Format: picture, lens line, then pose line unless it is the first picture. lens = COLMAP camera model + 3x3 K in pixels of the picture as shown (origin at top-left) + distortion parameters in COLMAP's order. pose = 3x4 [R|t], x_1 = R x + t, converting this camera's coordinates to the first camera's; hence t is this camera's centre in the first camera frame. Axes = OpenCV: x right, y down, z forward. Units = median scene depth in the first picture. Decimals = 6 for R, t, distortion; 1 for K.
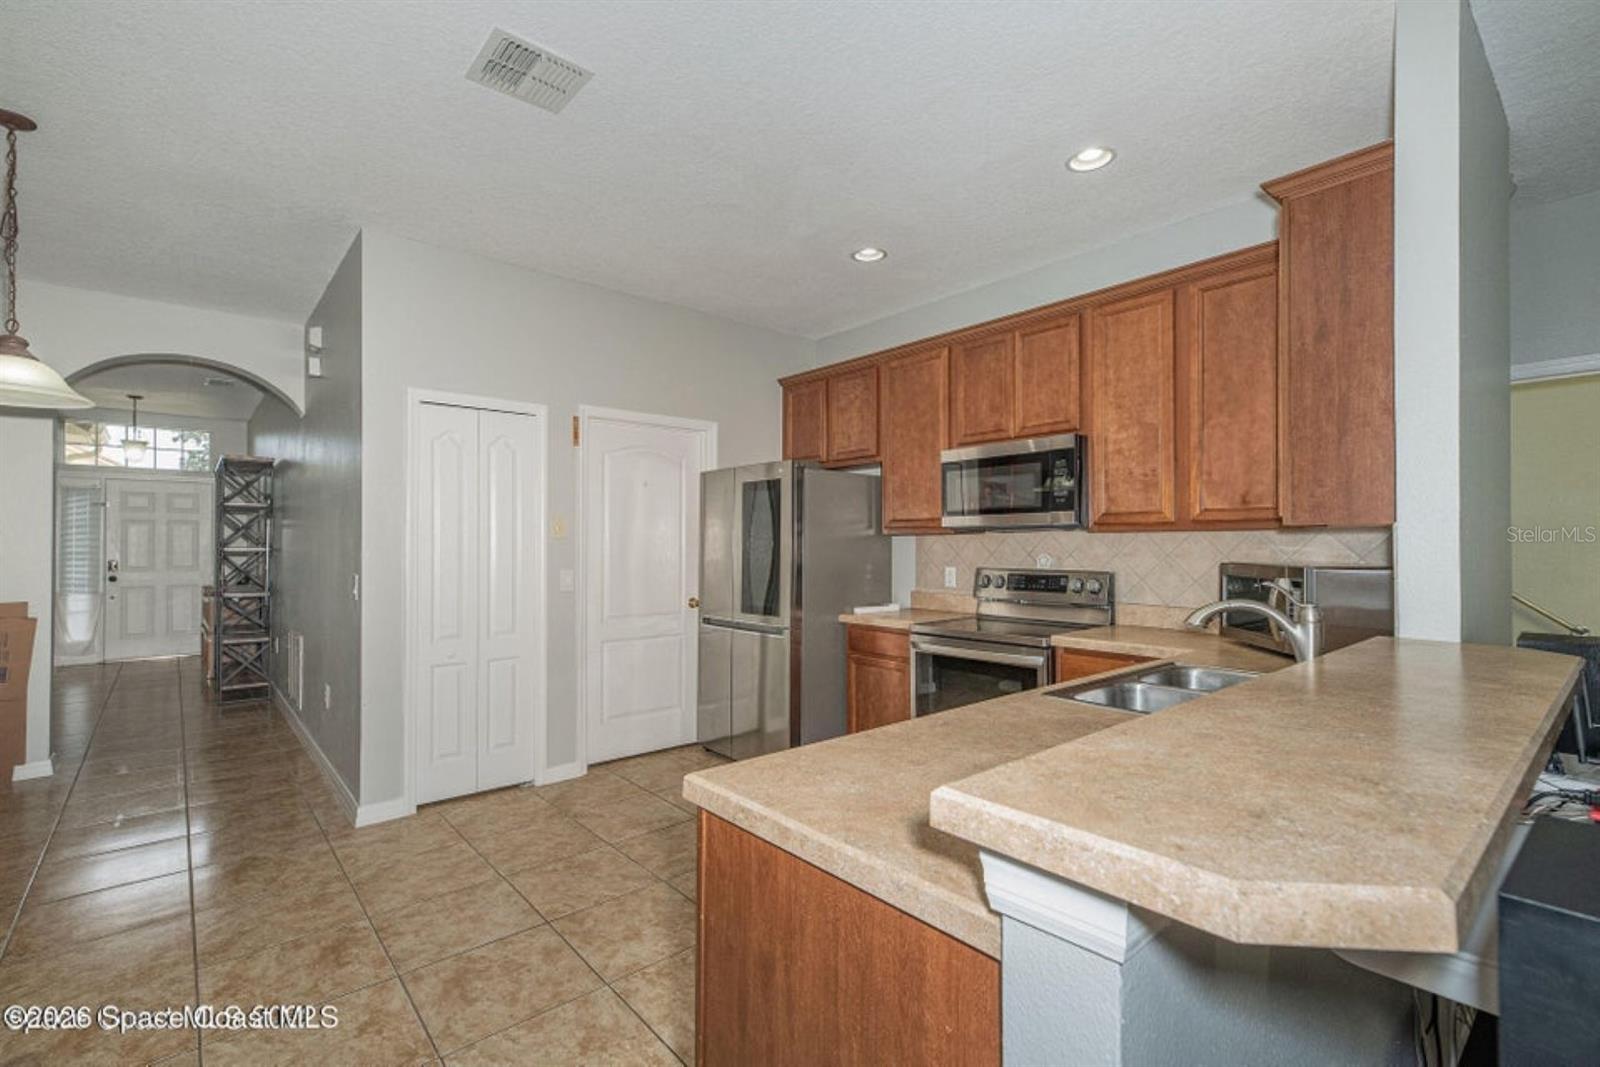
lens RADIAL K [[717.8, 0, 800.0], [0, 717.8, 533.5], [0, 0, 1]] dist [0.000941, 0.000149]
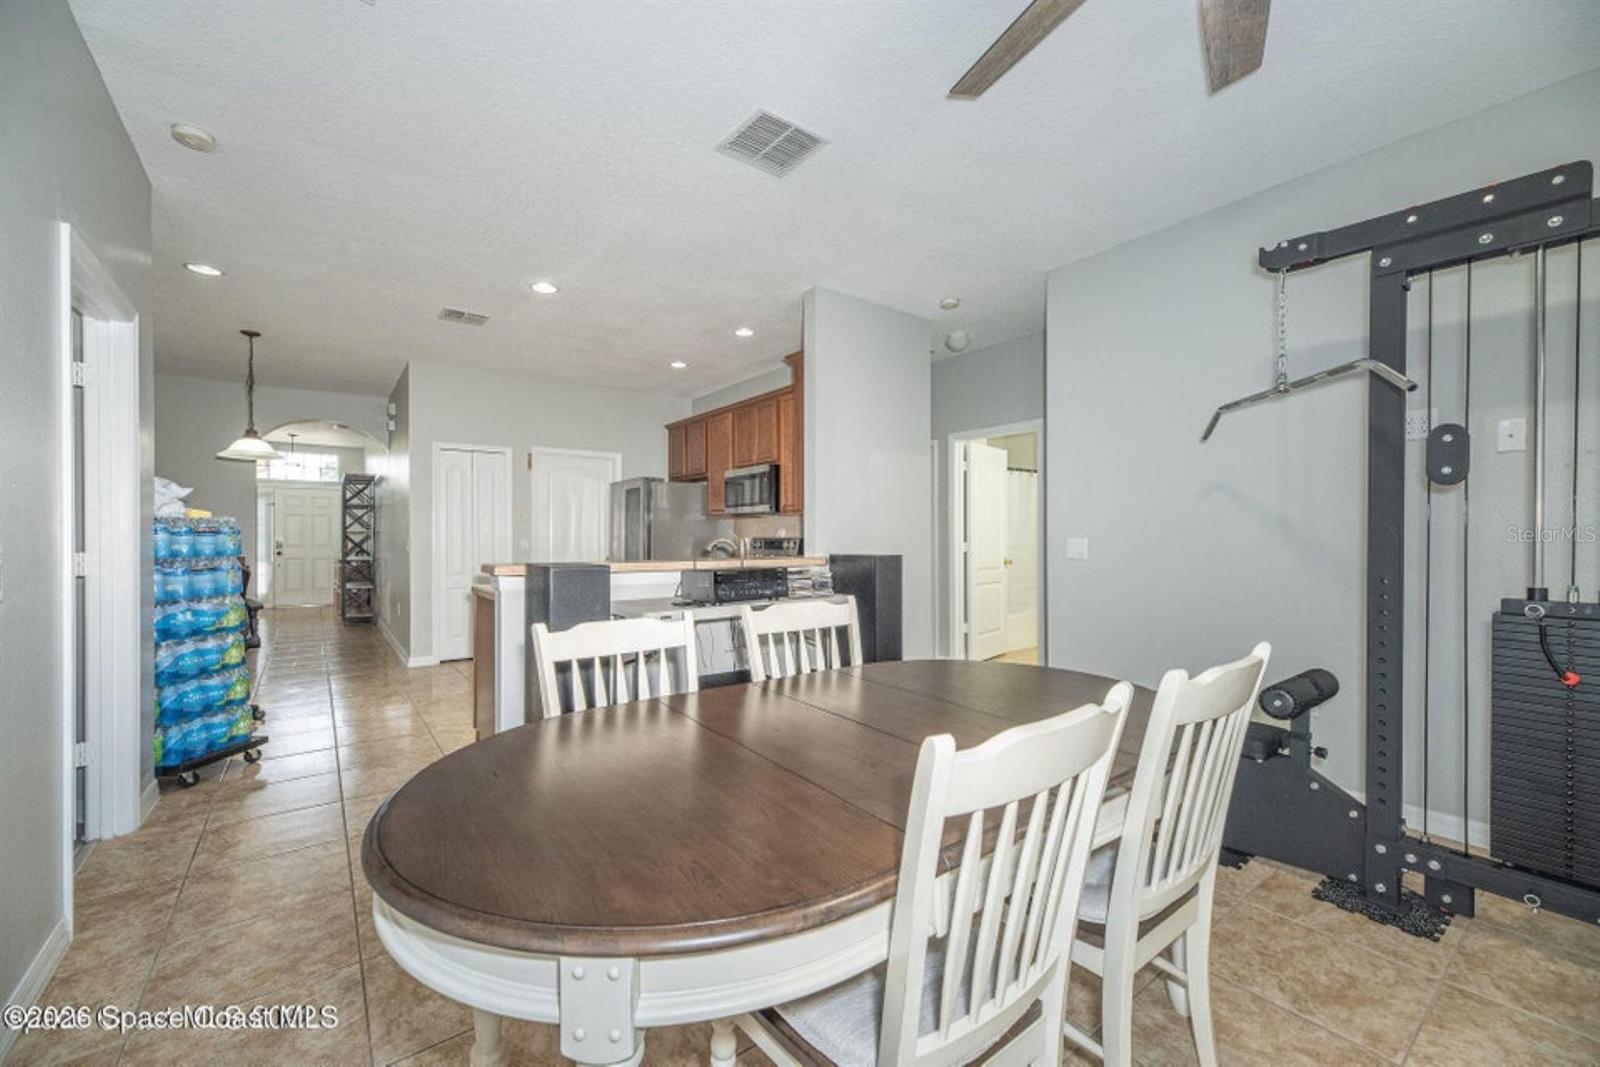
lens RADIAL K [[640.2, 0, 800.0], [0, 640.2, 533.5], [0, 0, 1]] dist [0.001061, 0.000227]
pose [[0.997795, -0.002058, -0.066334, 0.370748], [0.002801, 0.999934, 0.011120, 0.017205], [0.066307, -0.011281, 0.997736, -0.440825]]
